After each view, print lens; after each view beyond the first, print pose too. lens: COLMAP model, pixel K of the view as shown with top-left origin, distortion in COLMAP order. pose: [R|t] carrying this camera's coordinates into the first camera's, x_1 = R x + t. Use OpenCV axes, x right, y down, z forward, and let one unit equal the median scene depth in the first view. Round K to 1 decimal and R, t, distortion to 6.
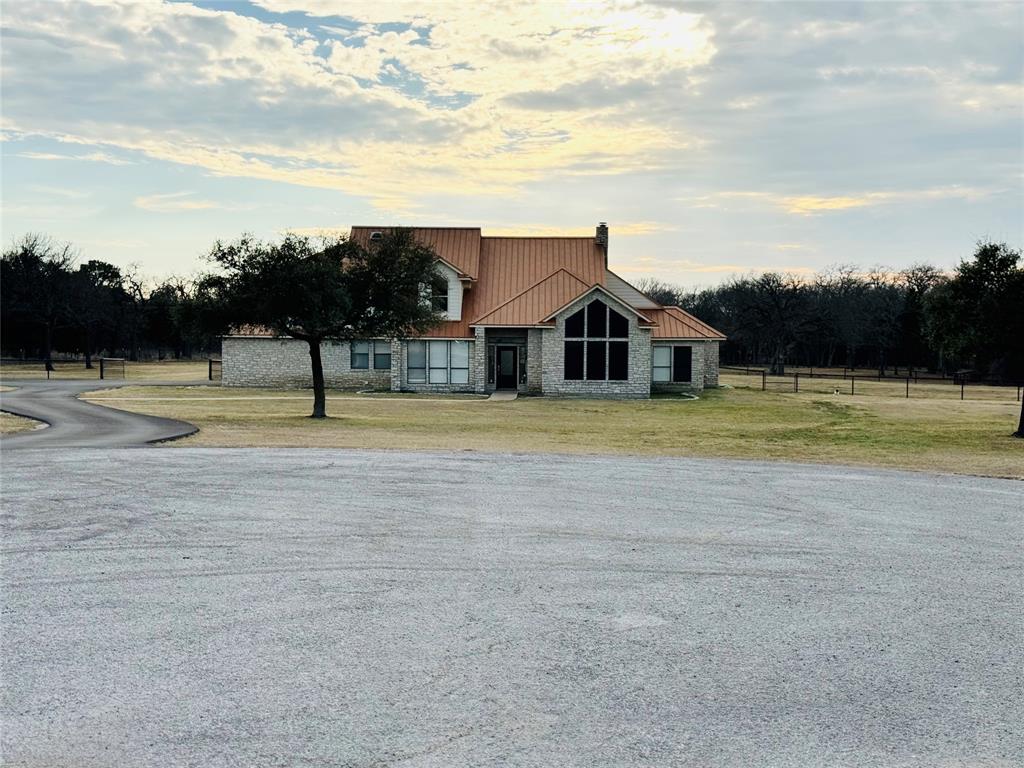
lens RADIAL K [[1442.1, 0, 531.4], [0, 1442.1, 329.9], [0, 0, 1]] dist [0.135618, 0.000000]
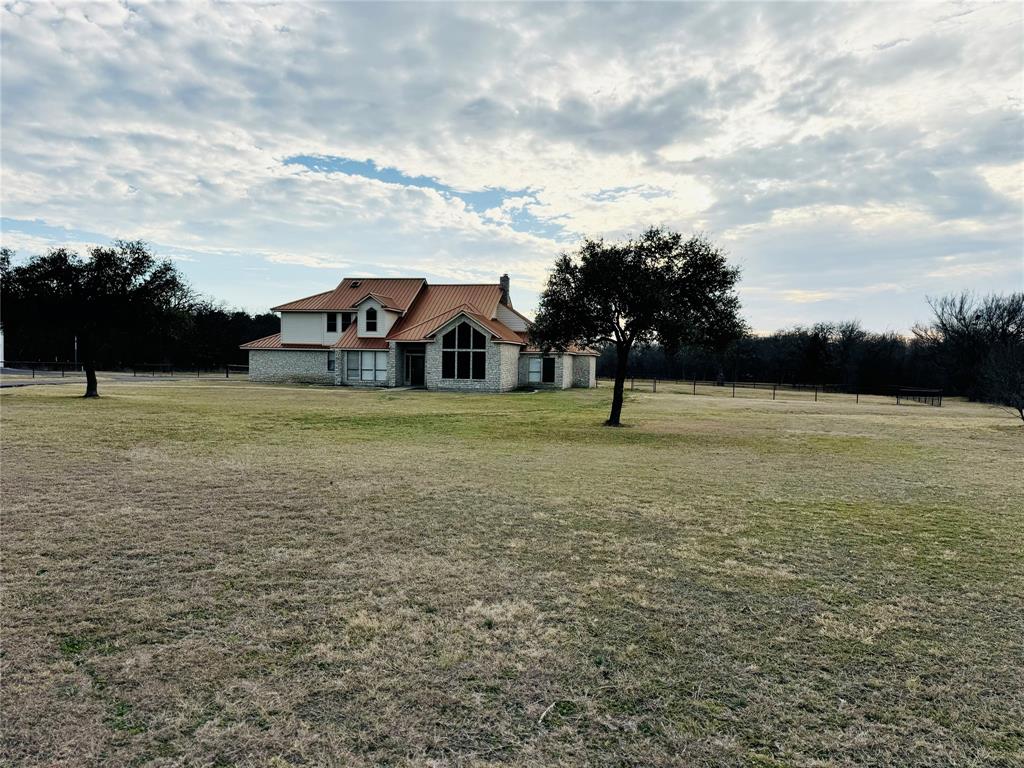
lens RADIAL K [[719.5, 0, 519.4], [0, 719.5, 356.1], [0, 0, 1]] dist [0.068796, -0.082501]
pose [[0.980007, 0.006680, -0.198850, 0.236912], [-0.009326, 0.999880, -0.012372, 0.020751], [0.198743, 0.013980, 0.979952, 0.324972]]
